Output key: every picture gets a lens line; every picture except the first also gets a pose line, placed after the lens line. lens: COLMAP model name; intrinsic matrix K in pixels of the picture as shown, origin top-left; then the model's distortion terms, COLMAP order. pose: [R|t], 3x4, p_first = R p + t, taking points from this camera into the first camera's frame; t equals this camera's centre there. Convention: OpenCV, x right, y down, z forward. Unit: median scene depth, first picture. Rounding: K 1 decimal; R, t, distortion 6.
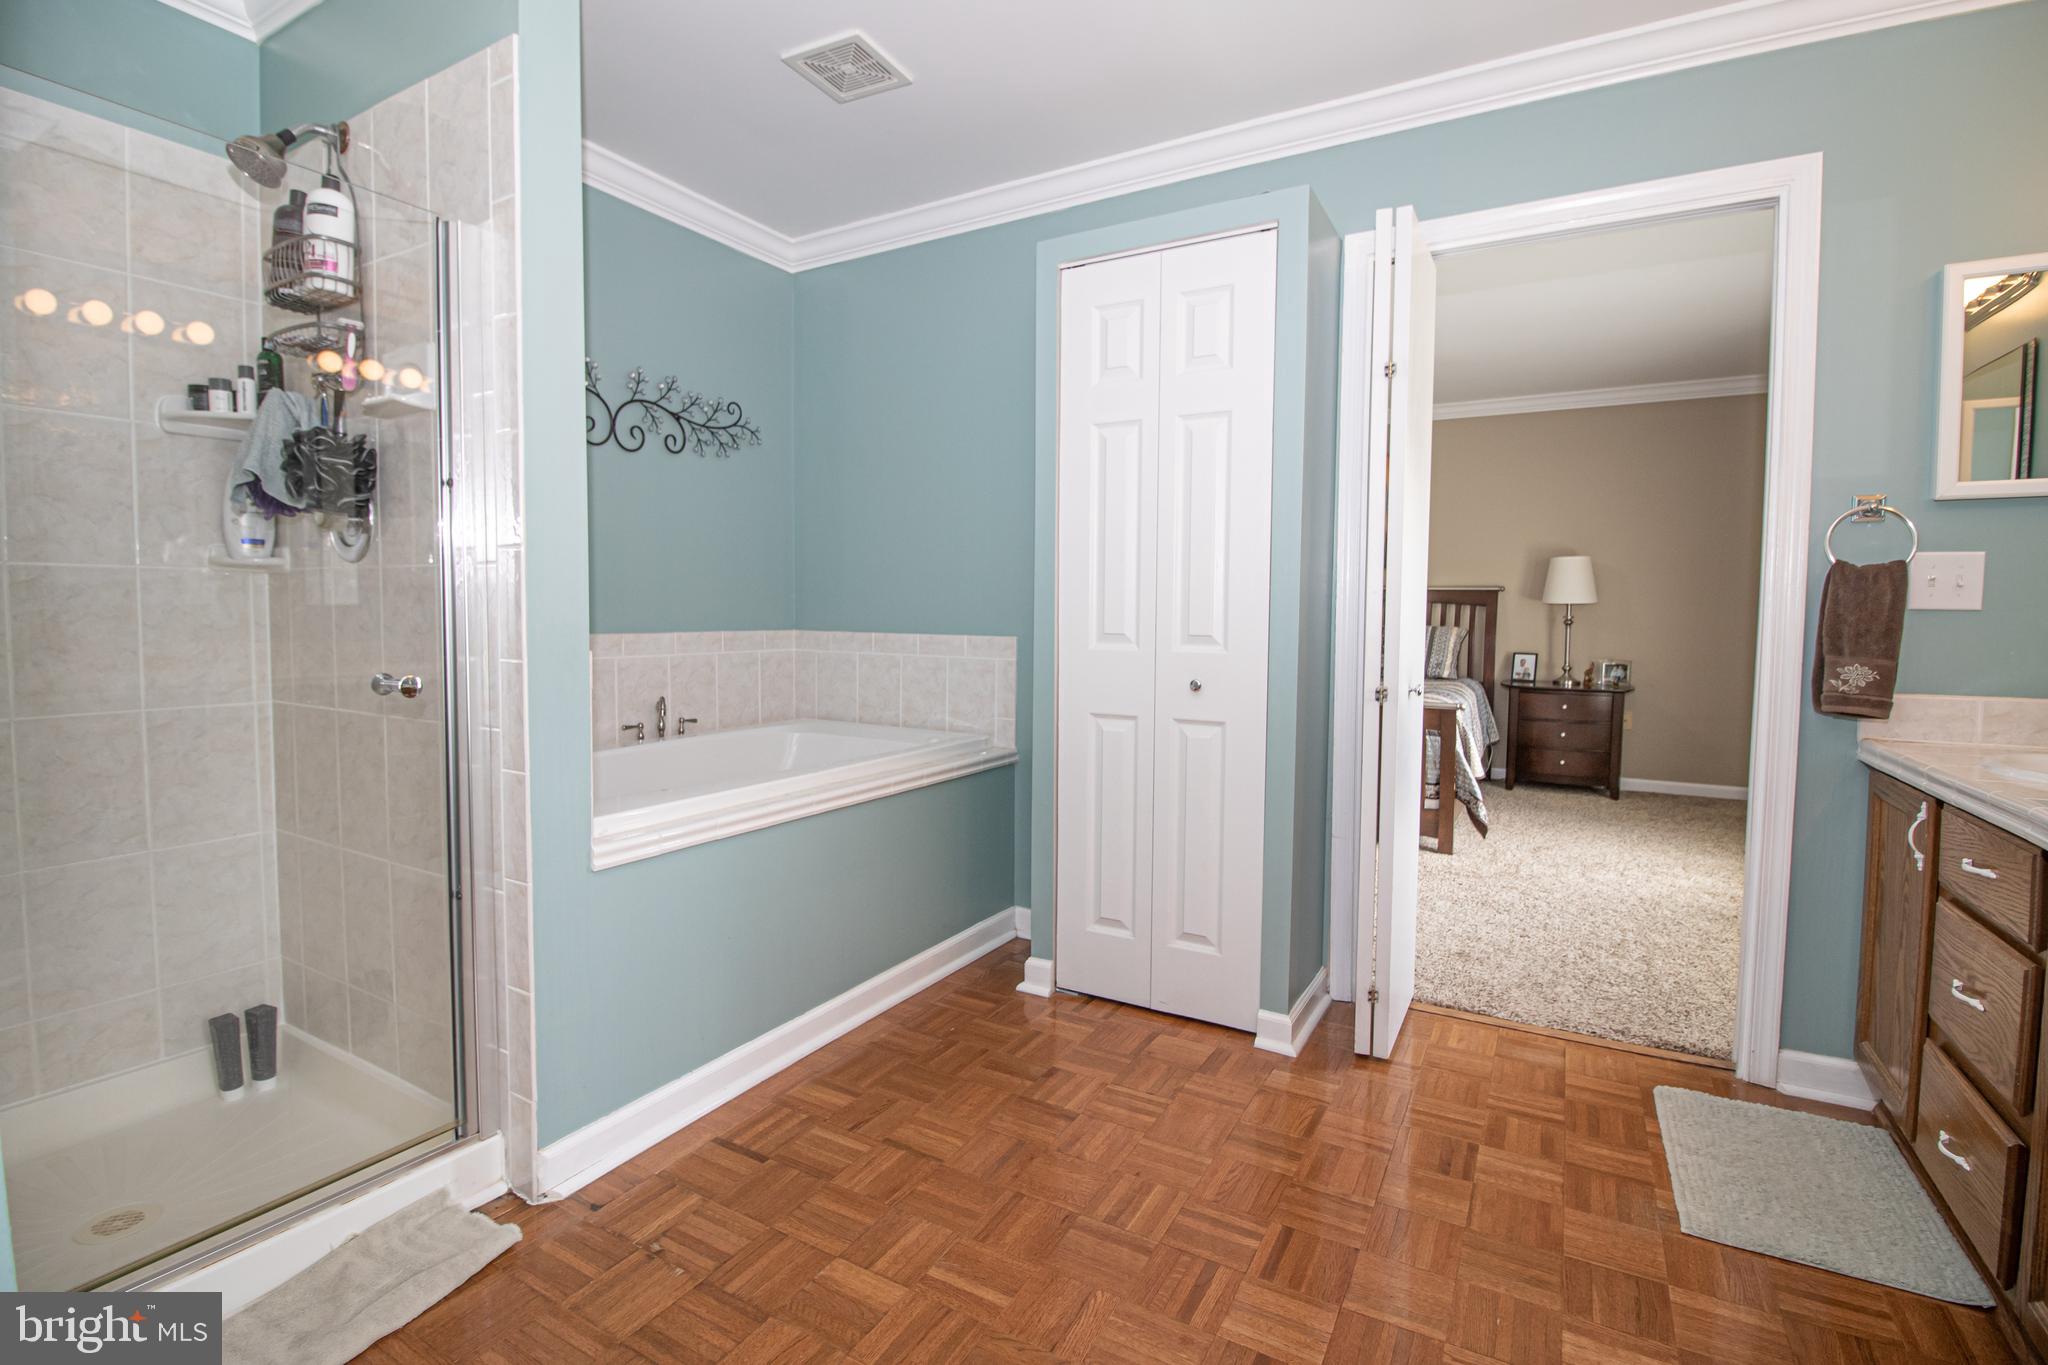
lens RADIAL K [[956.3, 0, 1029.4], [0, 956.3, 670.2], [0, 0, 1]] dist [0.000039, -0.015954]
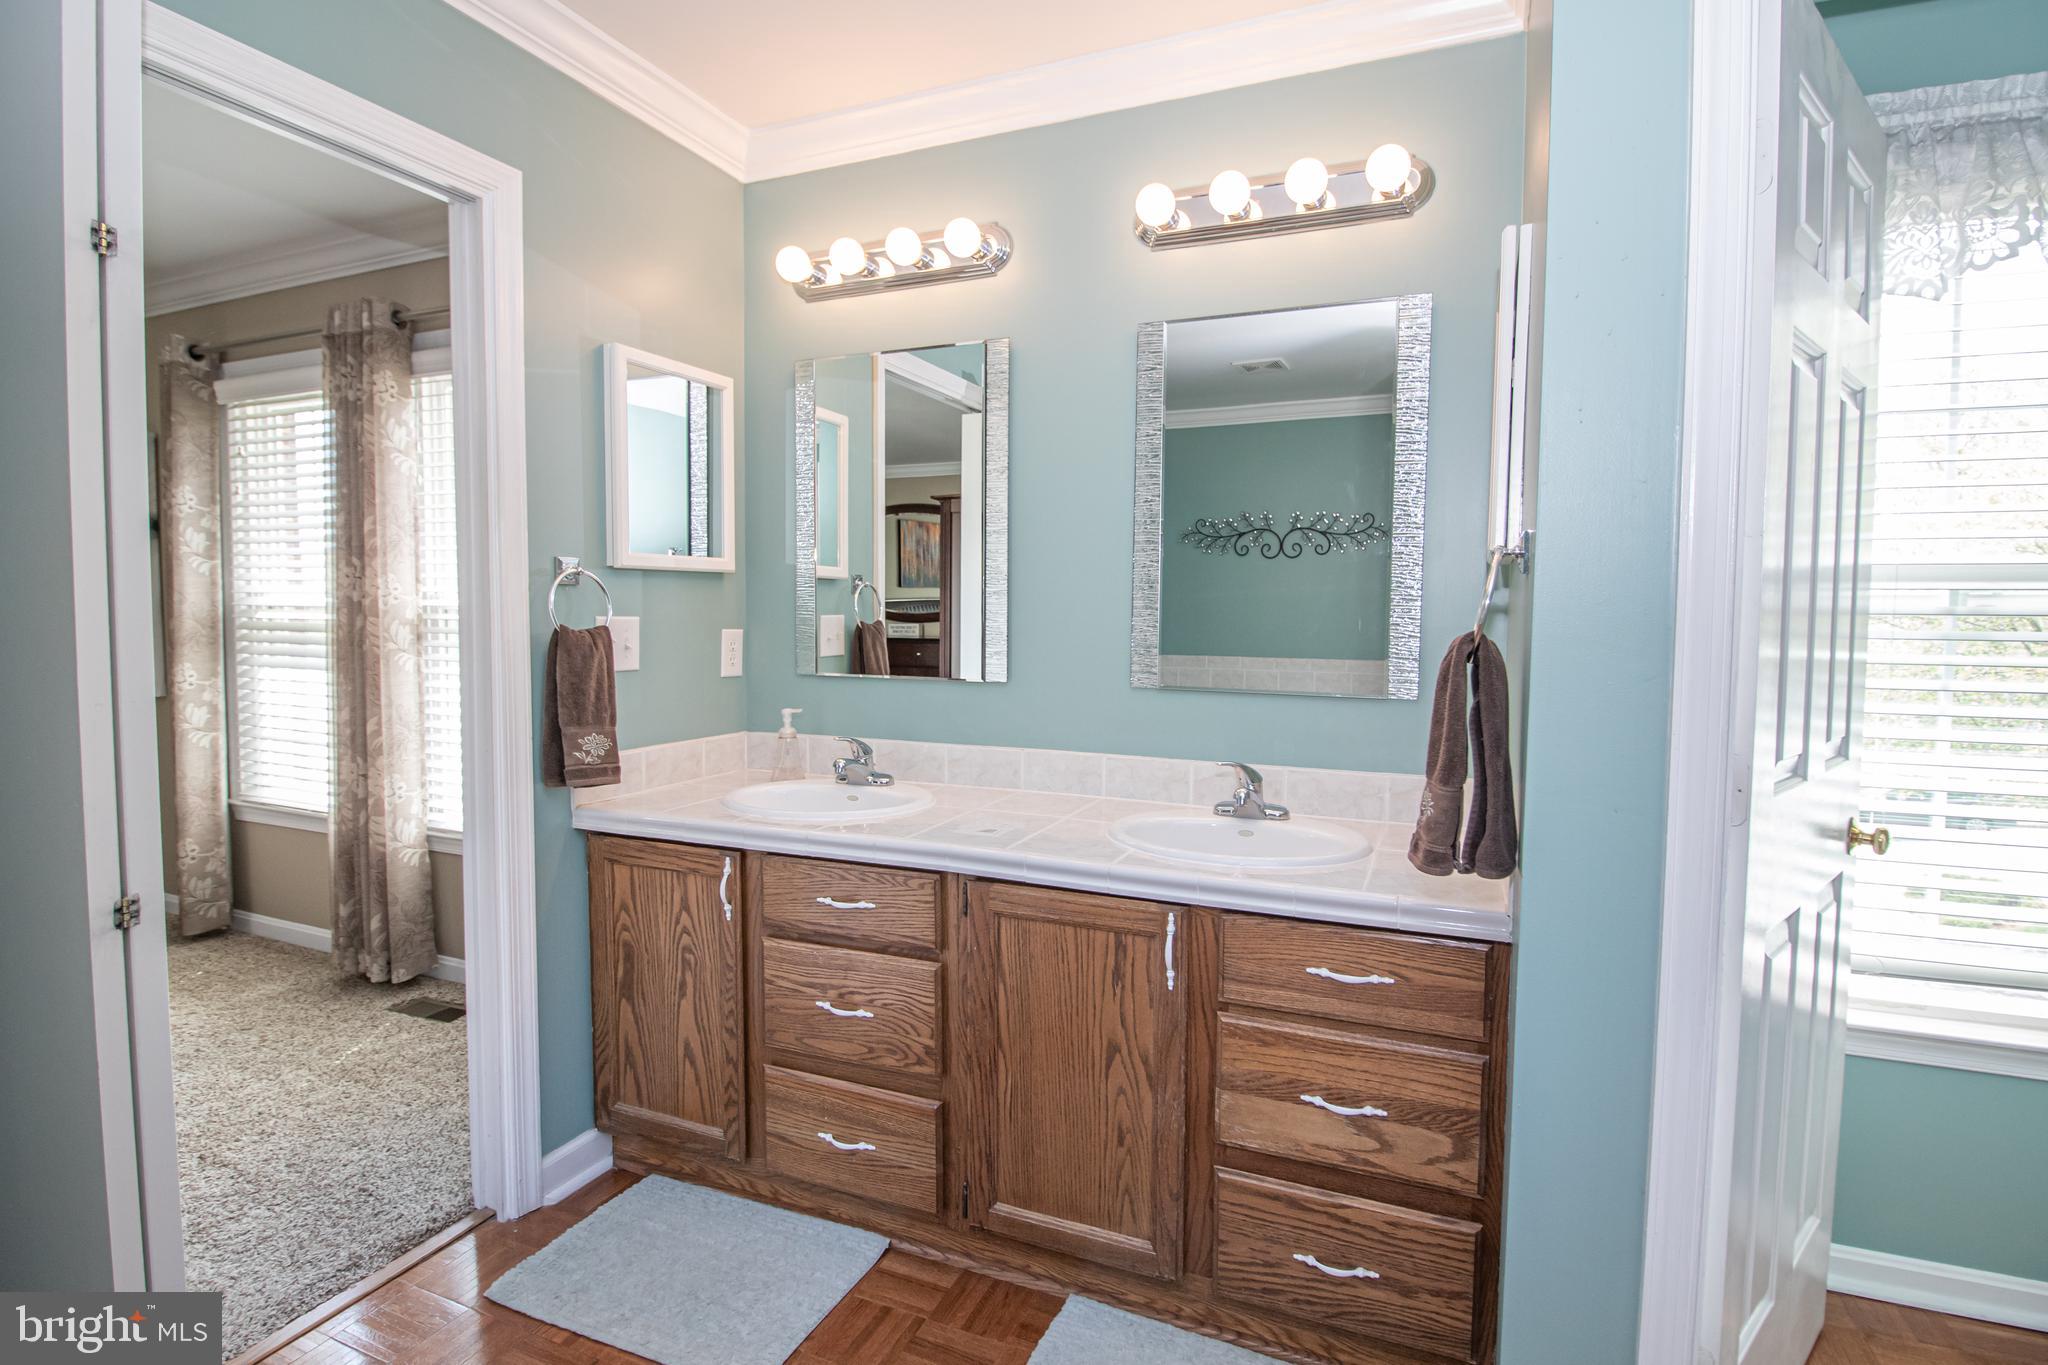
lens RADIAL K [[956.3, 0, 1029.4], [0, 956.3, 670.2], [0, 0, 1]] dist [0.000039, -0.015954]
pose [[-0.127900, -0.056371, 0.990184, -0.152314], [0.047473, 0.996891, 0.062885, -0.110753], [-0.990650, 0.055050, -0.124826, 0.672420]]
